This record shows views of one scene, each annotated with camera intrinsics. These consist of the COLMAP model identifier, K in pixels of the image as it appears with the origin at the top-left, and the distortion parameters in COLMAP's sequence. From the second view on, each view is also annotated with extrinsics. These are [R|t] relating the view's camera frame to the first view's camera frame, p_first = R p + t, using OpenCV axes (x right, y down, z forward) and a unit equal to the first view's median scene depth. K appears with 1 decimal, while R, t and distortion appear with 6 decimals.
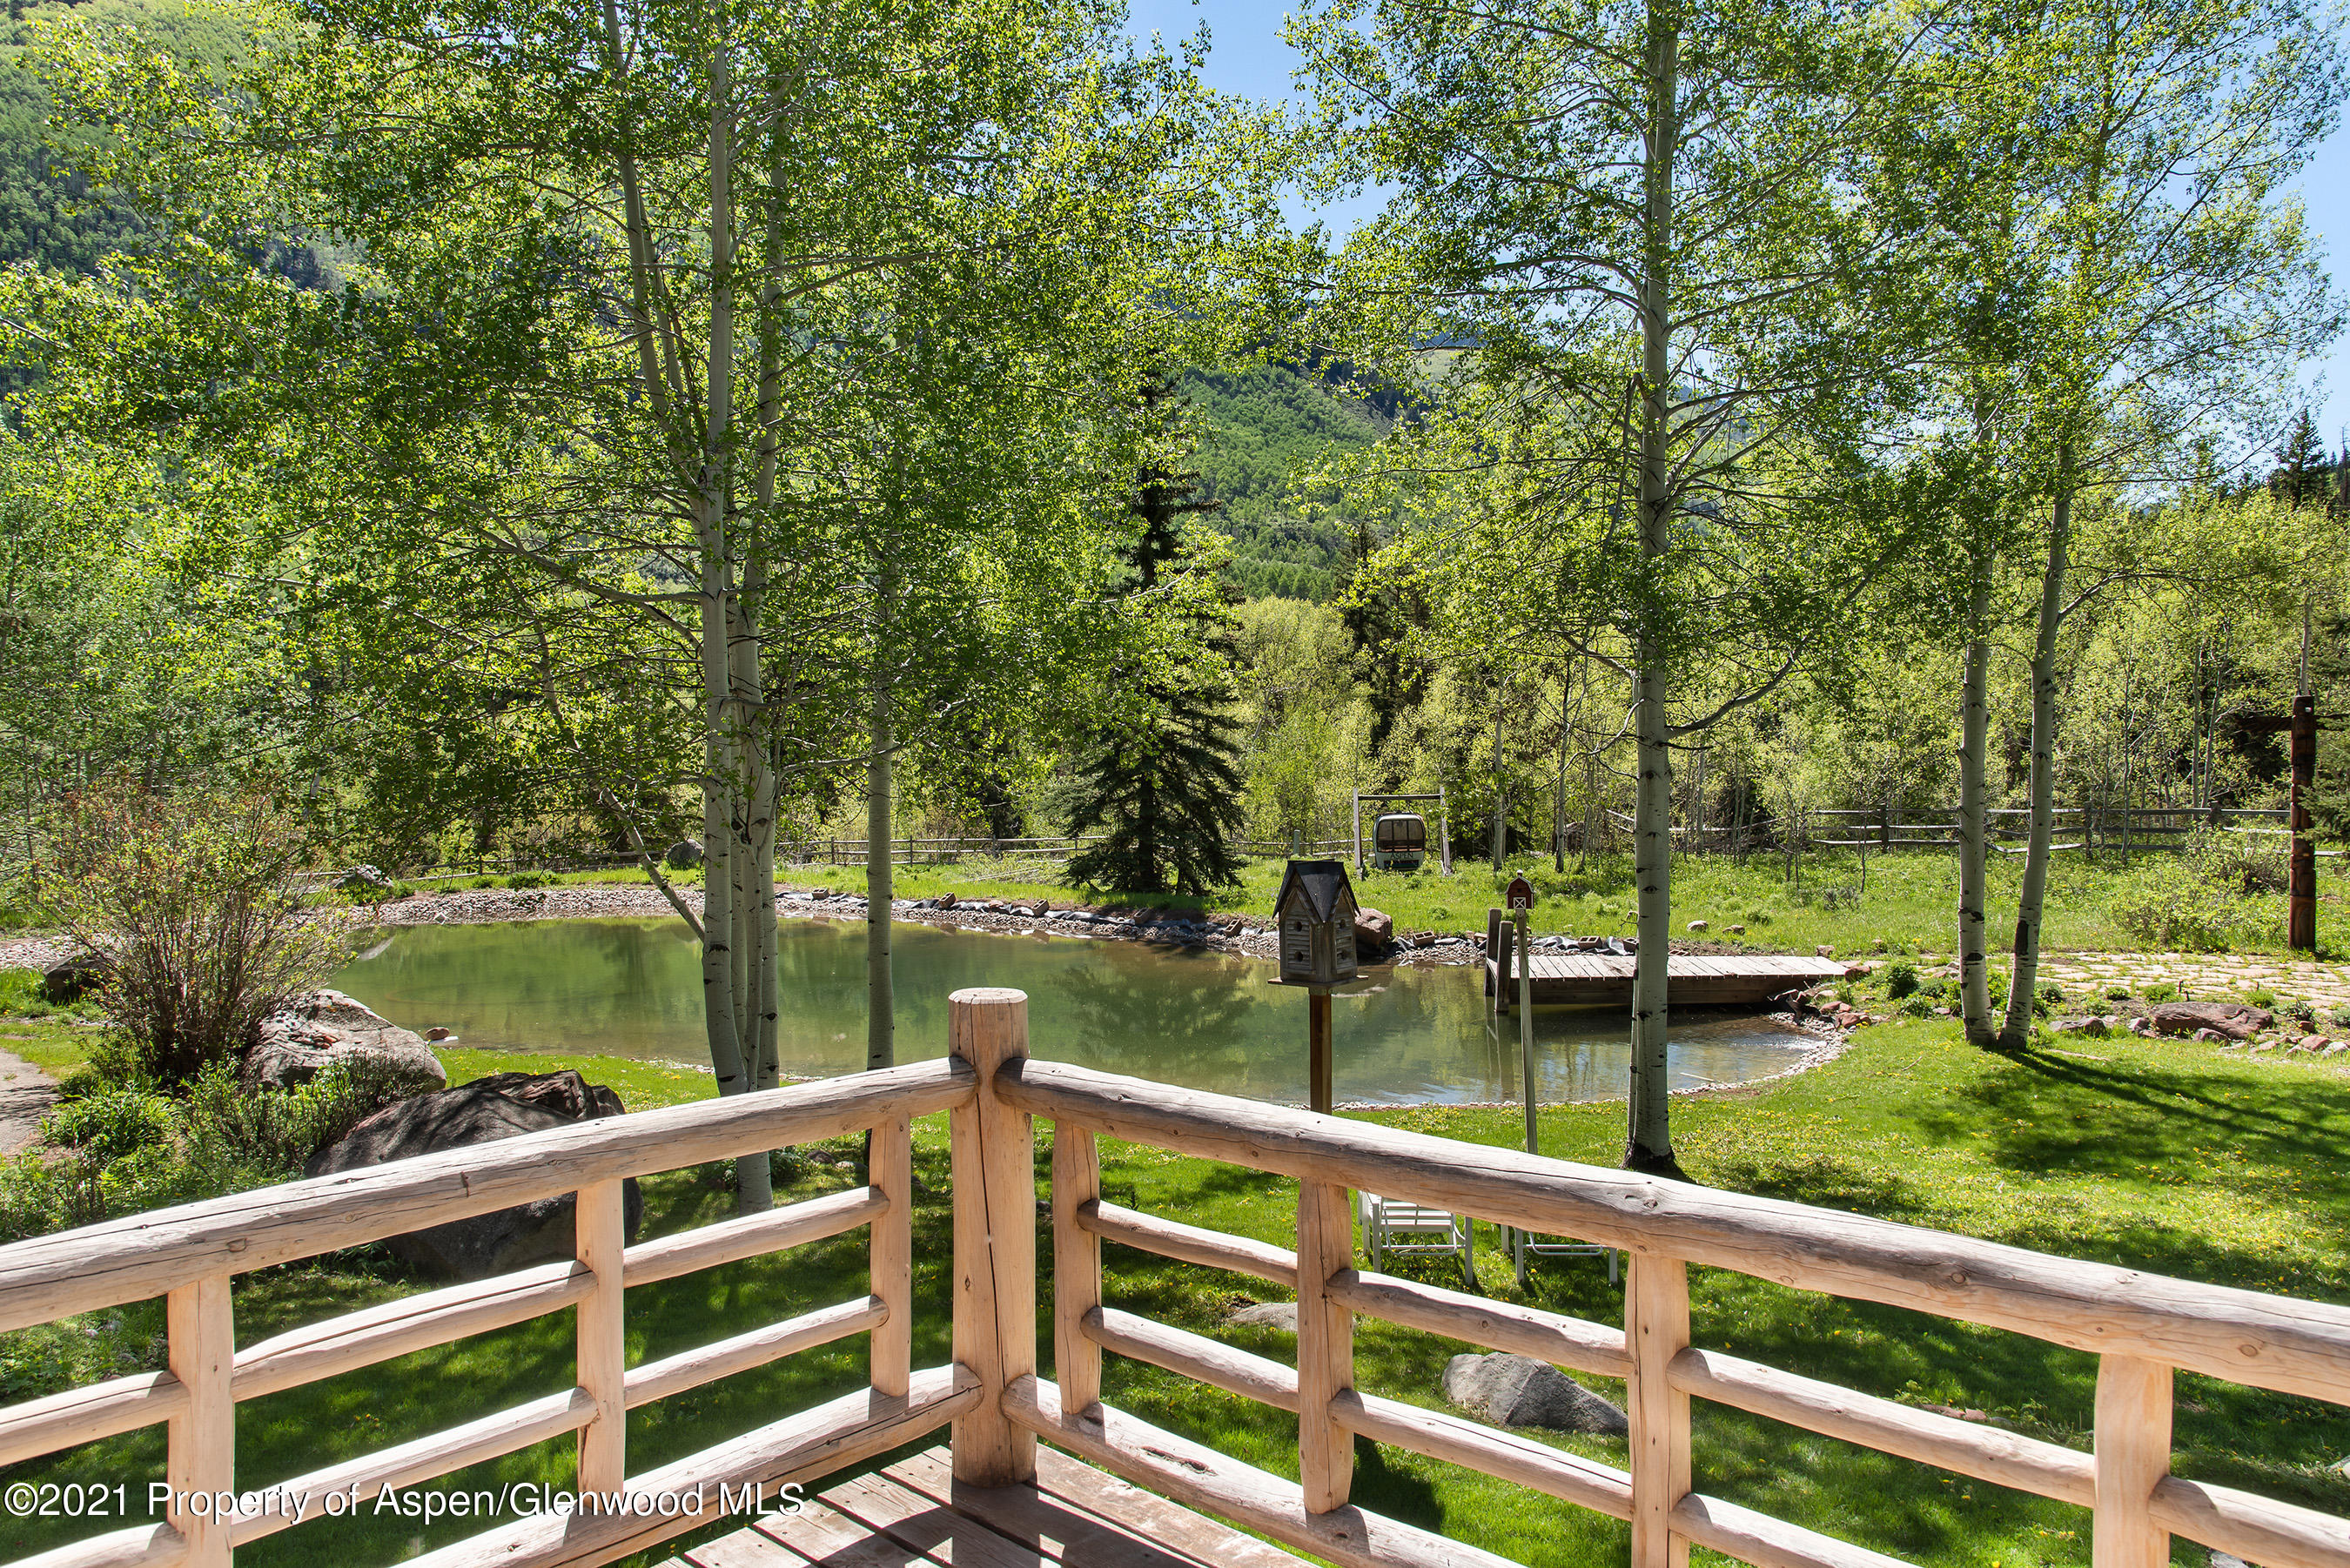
lens RADIAL K [[1732.8, 0, 1190.9], [0, 1732.8, 856.0], [0, 0, 1]] dist [0.093247, -0.005235]
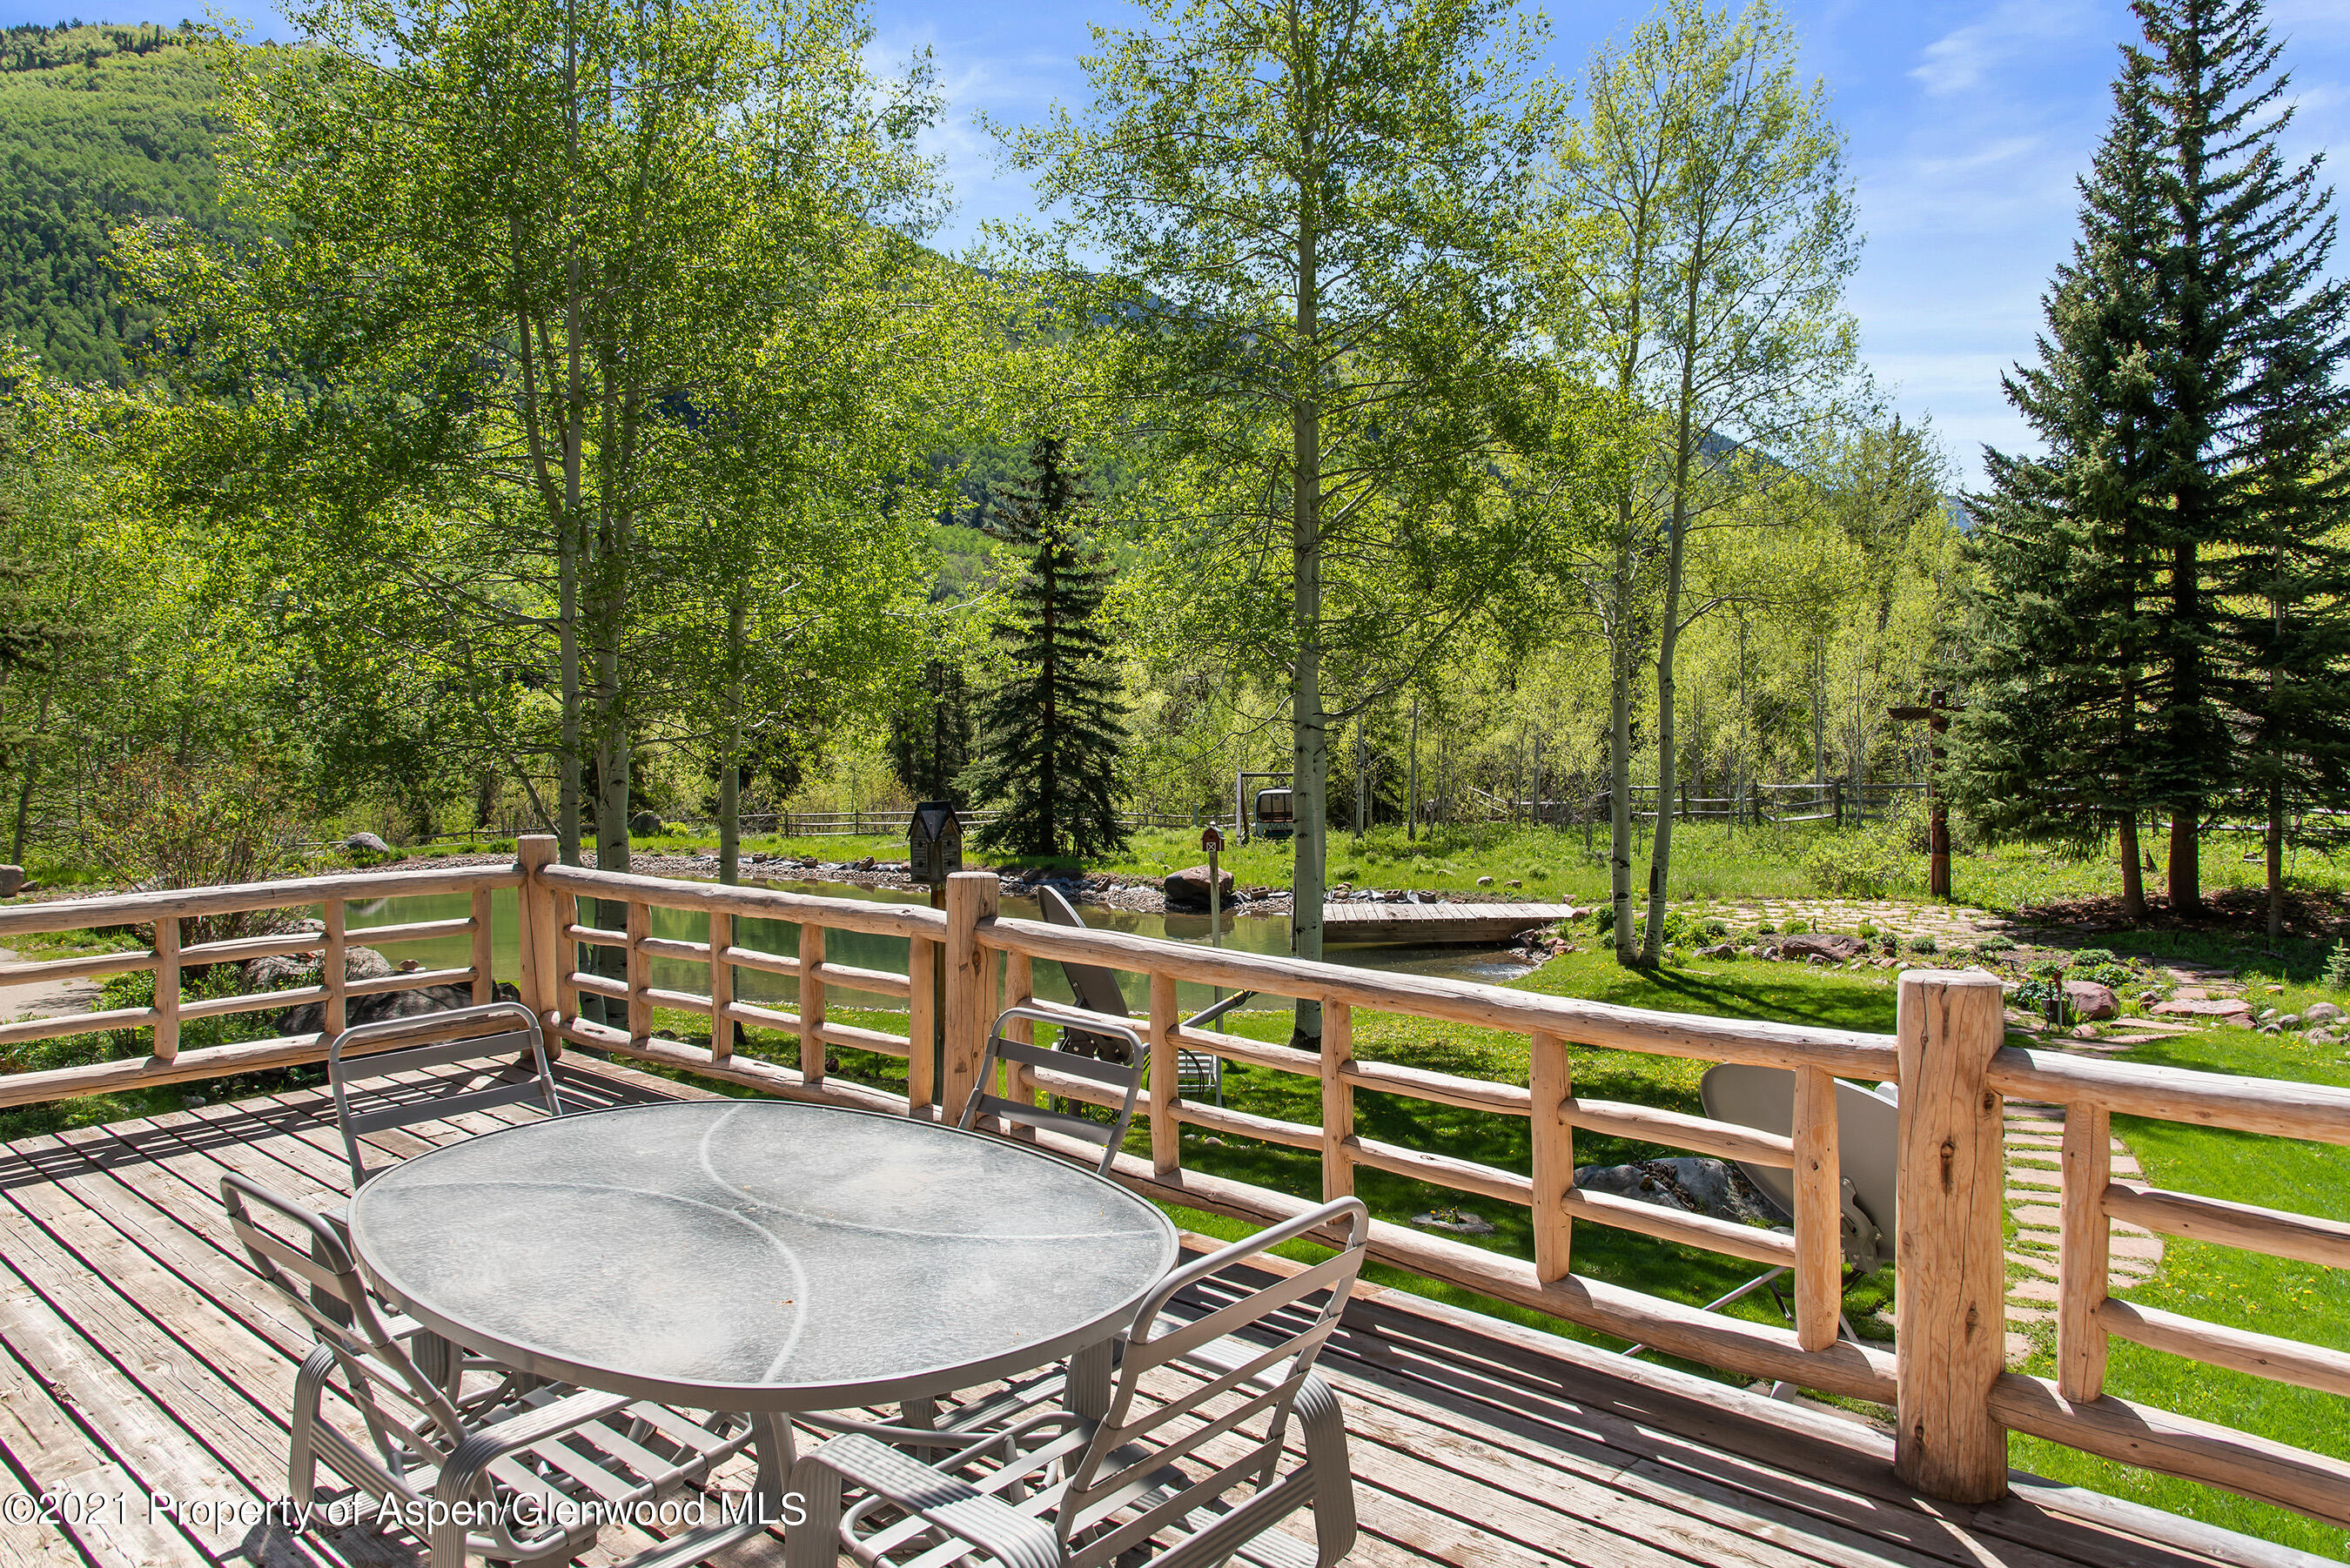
lens RADIAL K [[1630.8, 0, 1175.0], [0, 1630.8, 784.0], [0, 0, 1]] dist [0.044018, 0.001025]
pose [[0.999946, 0.000883, 0.010367, 0.082003], [-0.000571, 0.999548, -0.030058, 0.009182], [-0.010389, 0.030050, 0.999494, -0.132744]]
